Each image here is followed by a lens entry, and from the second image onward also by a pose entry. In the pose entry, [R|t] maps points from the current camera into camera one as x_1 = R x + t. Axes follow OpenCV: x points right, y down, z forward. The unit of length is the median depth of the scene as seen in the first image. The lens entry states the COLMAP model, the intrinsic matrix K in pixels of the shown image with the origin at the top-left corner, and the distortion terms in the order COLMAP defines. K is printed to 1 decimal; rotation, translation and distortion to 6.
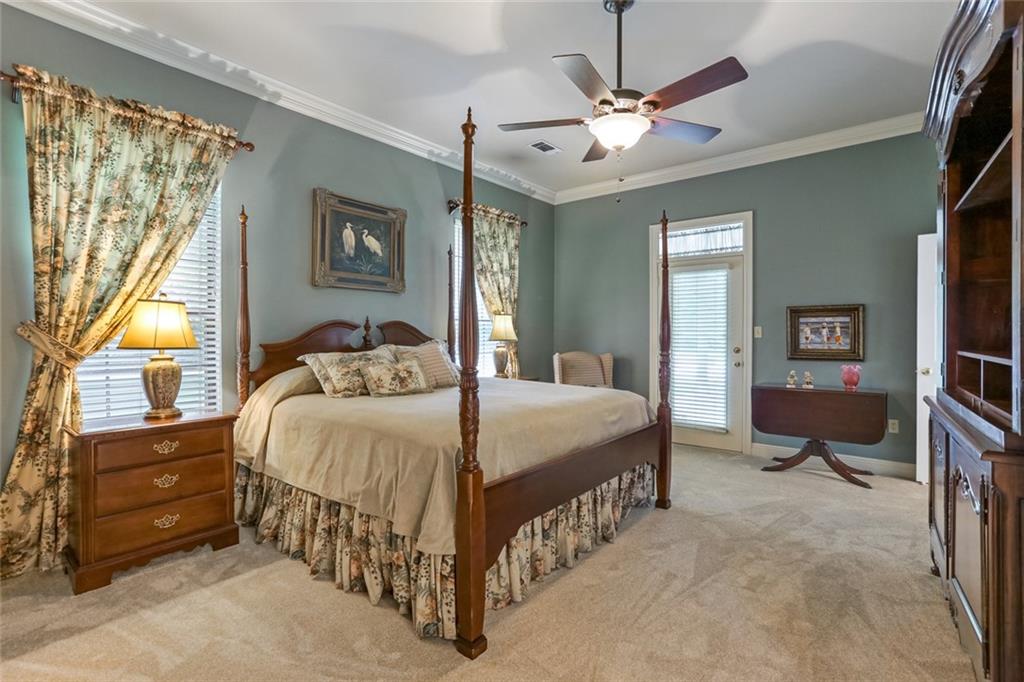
lens RADIAL K [[476.7, 0, 515.9], [0, 476.7, 334.7], [0, 0, 1]] dist [-0.010831, 0.002302]
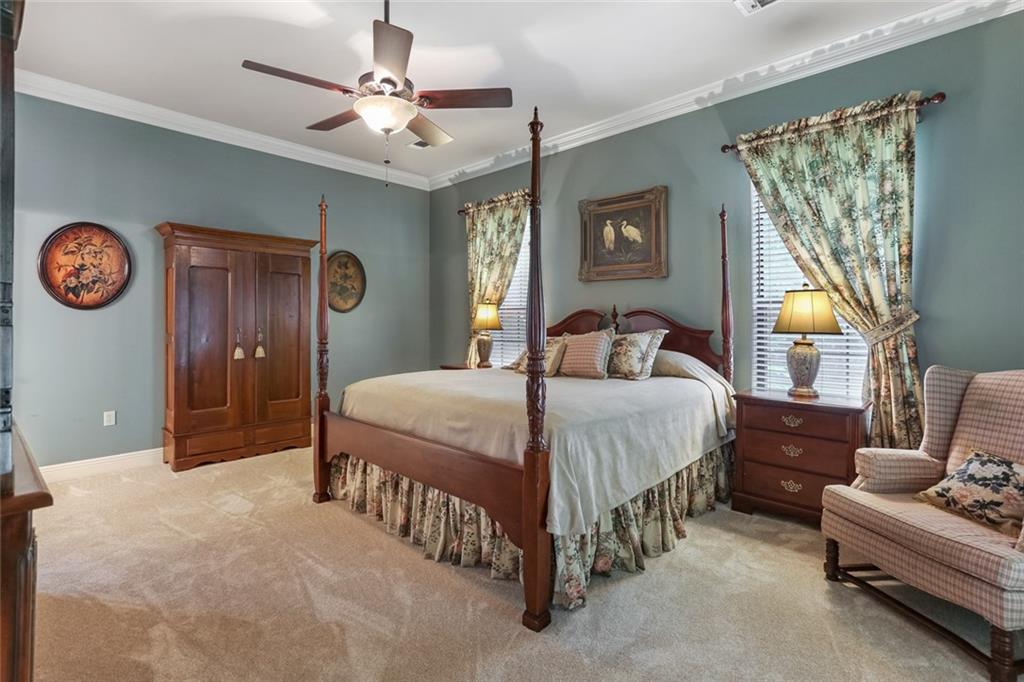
lens RADIAL K [[476.7, 0, 565.2], [0, 476.7, 314.7], [0, 0, 1]] dist [-0.010831, 0.002302]
pose [[-0.029478, -0.007831, -0.999535, 0.709464], [-0.005756, 0.999954, -0.007664, -0.007470], [0.999549, 0.005528, -0.029522, 0.880188]]
